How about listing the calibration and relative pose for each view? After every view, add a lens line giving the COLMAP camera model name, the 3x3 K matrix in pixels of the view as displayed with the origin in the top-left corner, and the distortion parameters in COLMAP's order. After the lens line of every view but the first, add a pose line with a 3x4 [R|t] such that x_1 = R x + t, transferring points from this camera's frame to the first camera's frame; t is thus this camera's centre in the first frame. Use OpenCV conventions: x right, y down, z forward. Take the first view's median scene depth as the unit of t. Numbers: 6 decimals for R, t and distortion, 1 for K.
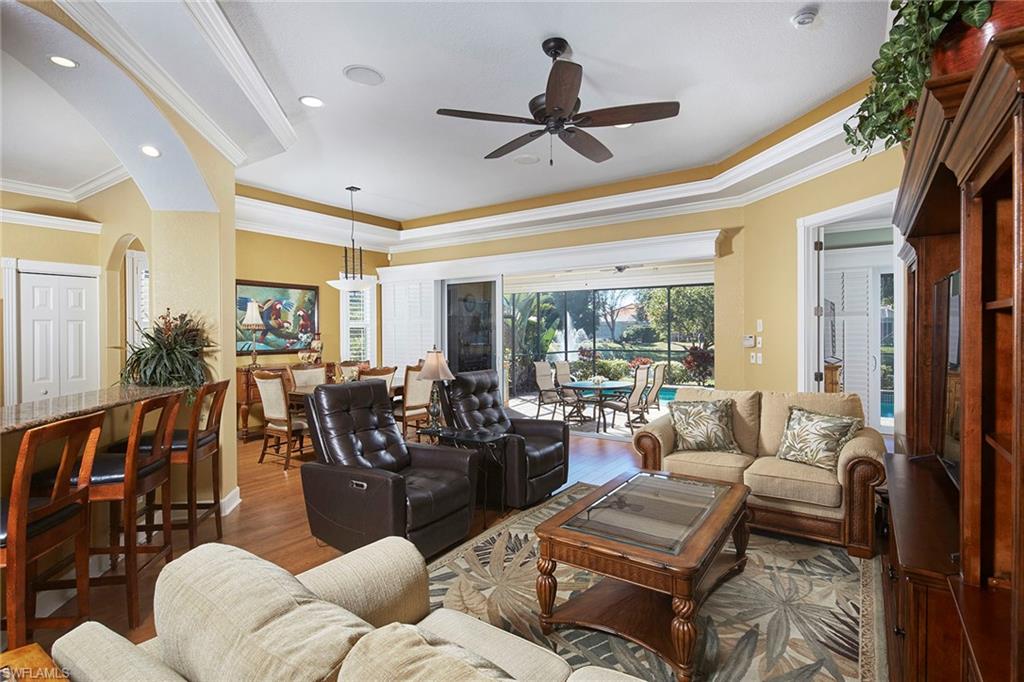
lens RADIAL K [[525.8, 0, 512.0], [0, 525.8, 341.0], [0, 0, 1]] dist [0.000275, 0.000217]
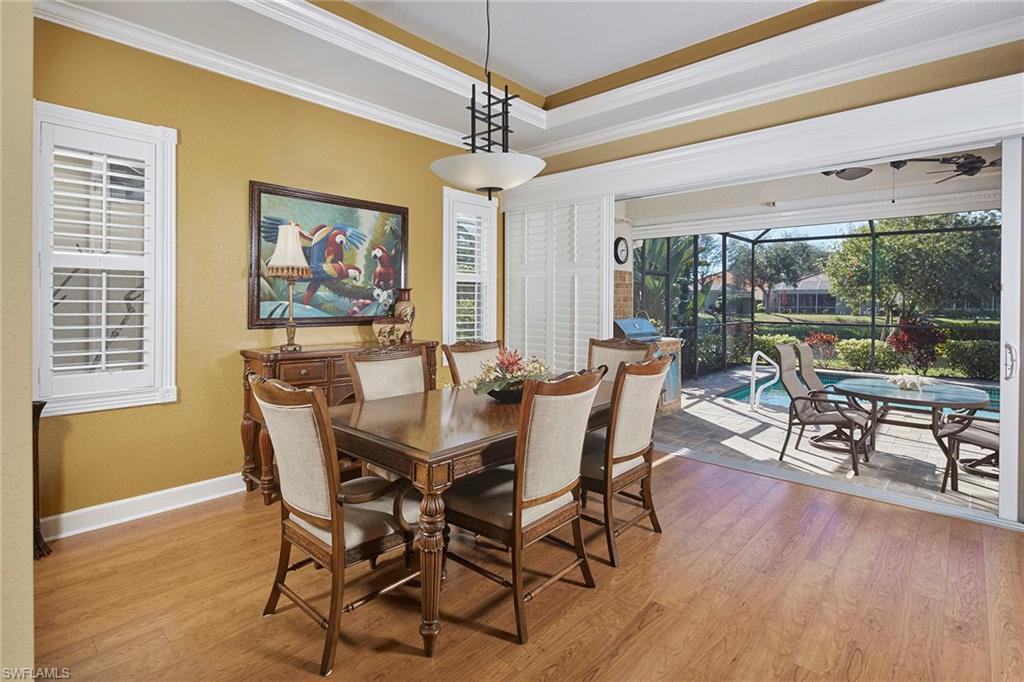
lens RADIAL K [[491.3, 0, 515.3], [0, 491.3, 308.7], [0, 0, 1]] dist [-0.000527, 0.000055]
pose [[0.993563, 0.011567, -0.112691, -0.197712], [-0.011945, 0.999925, -0.002683, 0.006627], [0.112652, 0.004011, 0.993626, 0.499607]]
